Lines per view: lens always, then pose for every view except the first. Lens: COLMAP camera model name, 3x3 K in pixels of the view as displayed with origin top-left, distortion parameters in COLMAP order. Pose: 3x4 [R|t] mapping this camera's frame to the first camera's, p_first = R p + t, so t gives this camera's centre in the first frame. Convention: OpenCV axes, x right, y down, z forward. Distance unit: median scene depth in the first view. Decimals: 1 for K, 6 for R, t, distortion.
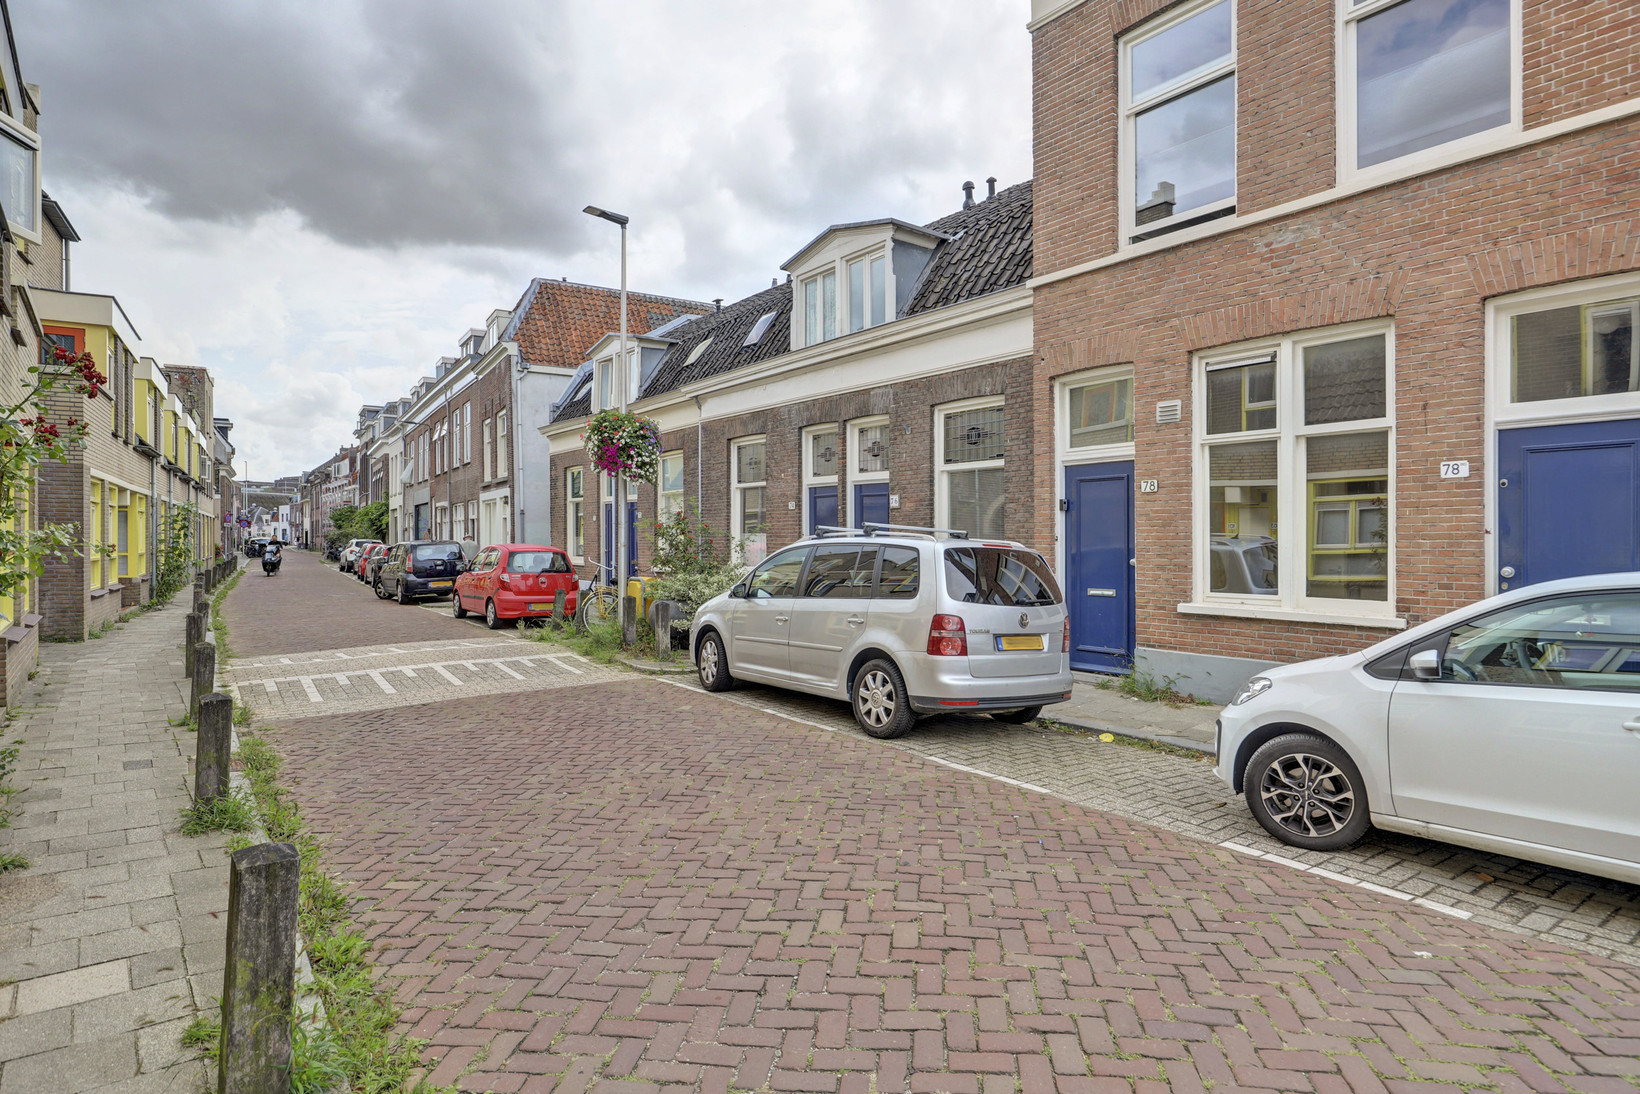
lens RADIAL K [[929.7, 0, 820.0], [0, 929.7, 547.0], [0, 0, 1]] dist [-0.001800, -0.001066]
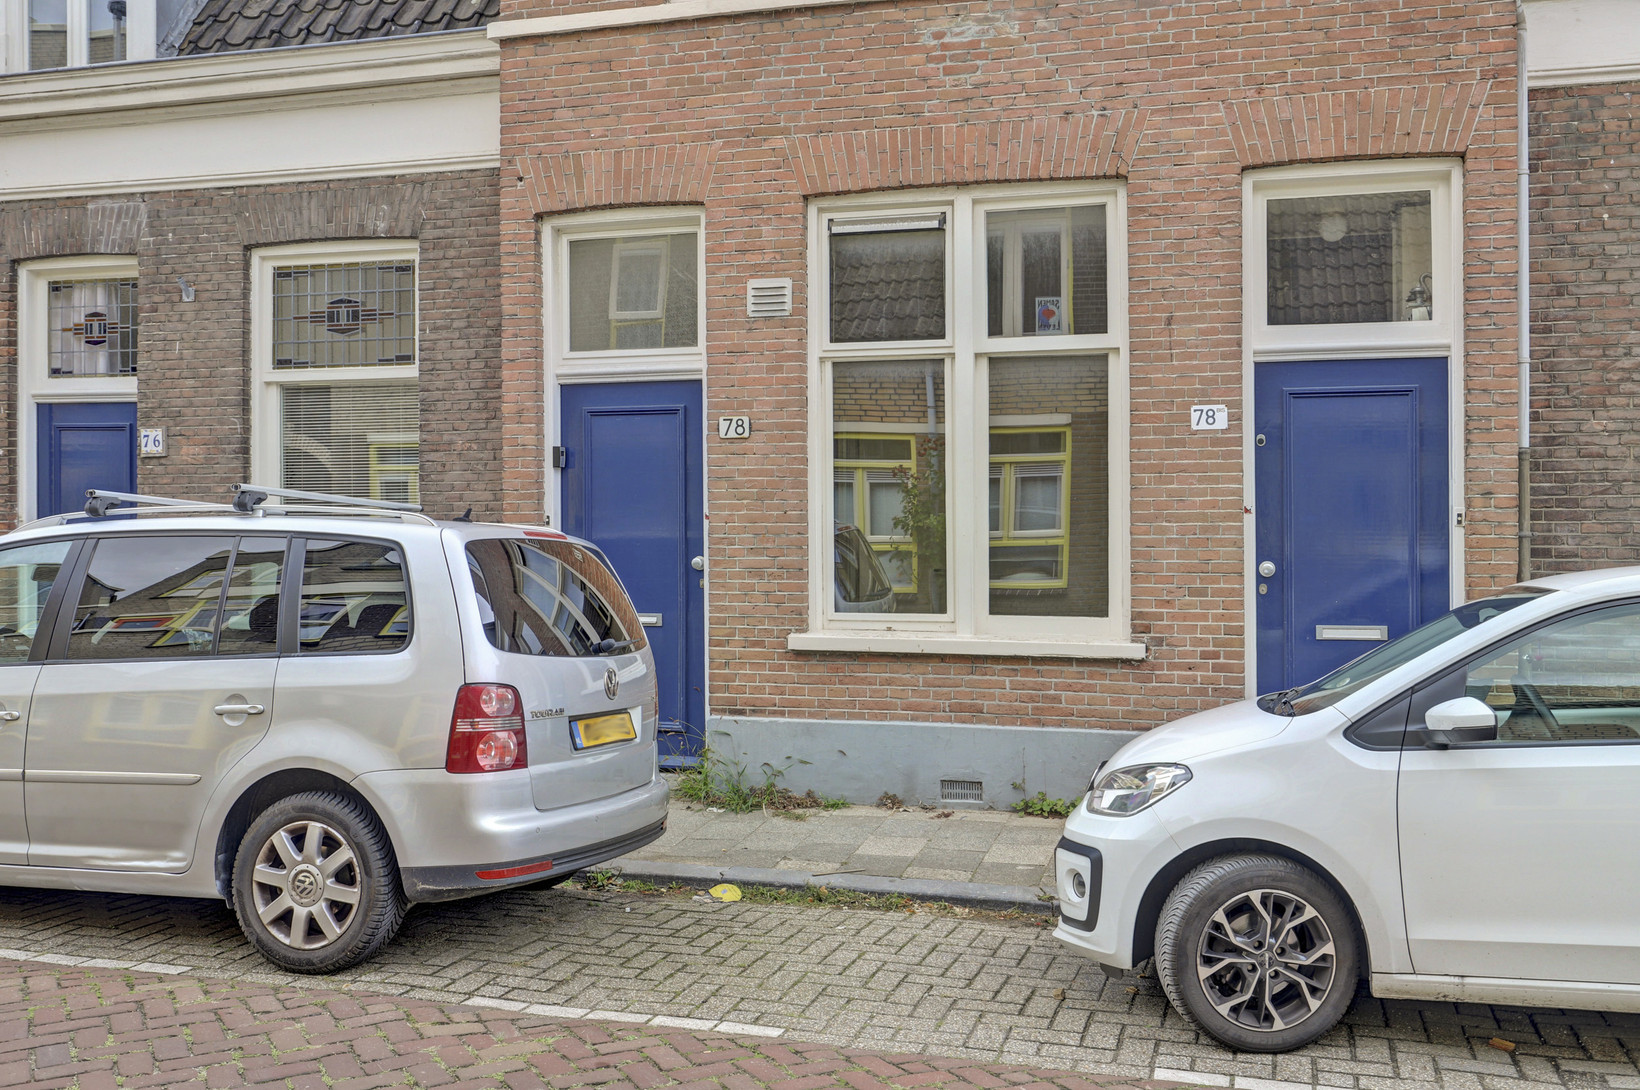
lens RADIAL K [[1508.1, 0, 819.8], [0, 1508.1, 512.1], [0, 0, 1]] dist [0.000494, 0.007092]
pose [[0.786340, 0.003762, 0.617783, -0.184517], [0.005803, 0.999892, -0.013474, -0.001772], [-0.617767, 0.014180, 0.786234, 0.278684]]
